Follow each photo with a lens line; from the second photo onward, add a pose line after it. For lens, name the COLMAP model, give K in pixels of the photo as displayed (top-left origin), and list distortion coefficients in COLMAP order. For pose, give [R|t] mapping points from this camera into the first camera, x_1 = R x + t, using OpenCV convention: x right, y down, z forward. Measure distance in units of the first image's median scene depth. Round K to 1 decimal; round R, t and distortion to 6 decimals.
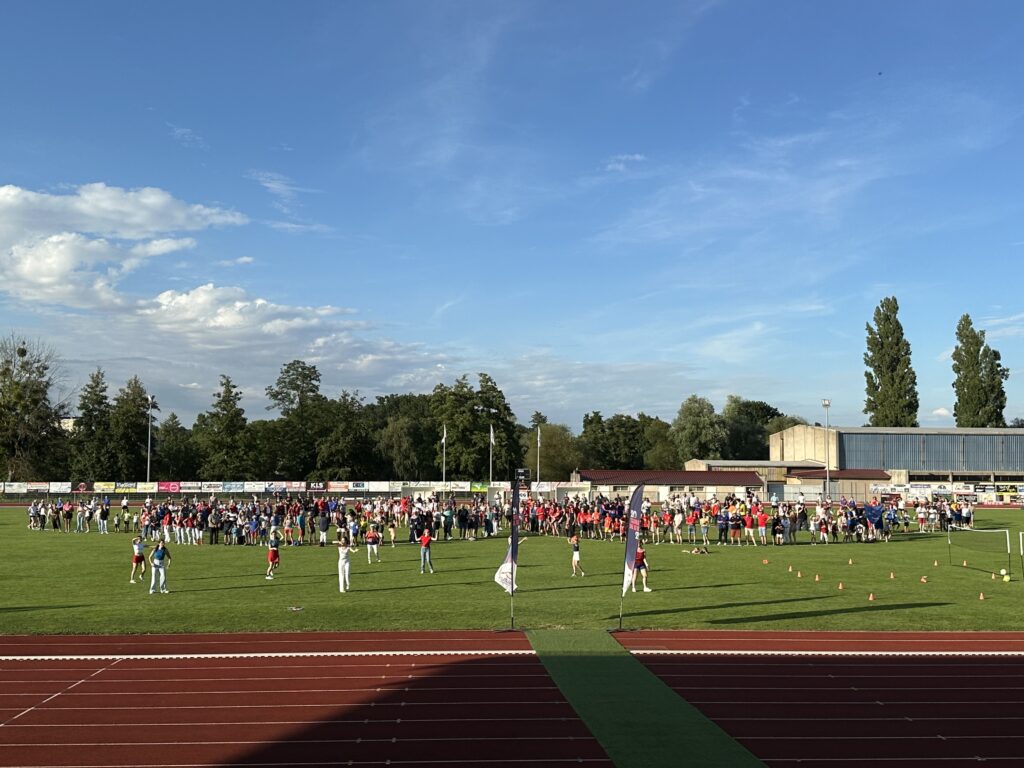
lens RADIAL K [[1115.5, 0, 512.0], [0, 1115.5, 384.0], [0, 0, 1]] dist [0.180526, -0.384741]
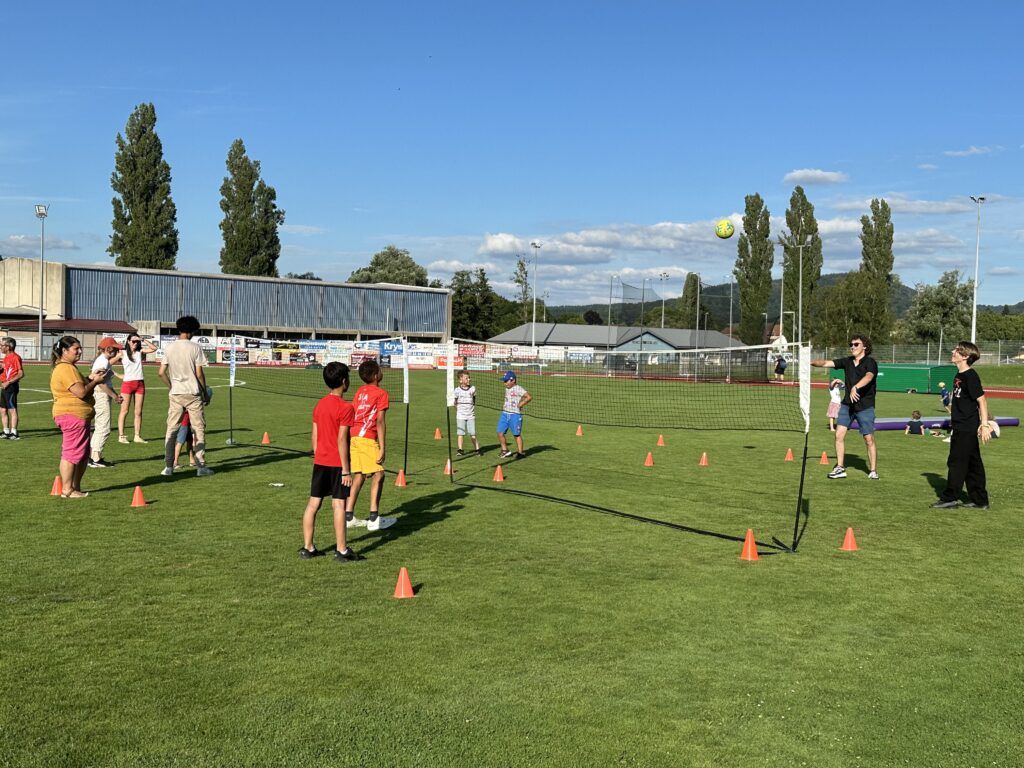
lens RADIAL K [[1115.5, 0, 512.0], [0, 1115.5, 384.0], [0, 0, 1]] dist [0.180526, -0.384741]
pose [[0.807288, 0.006379, 0.590123, 0.098372], [-0.069037, 0.994097, 0.083697, 0.039326], [-0.586105, -0.108308, 0.802963, 0.265234]]
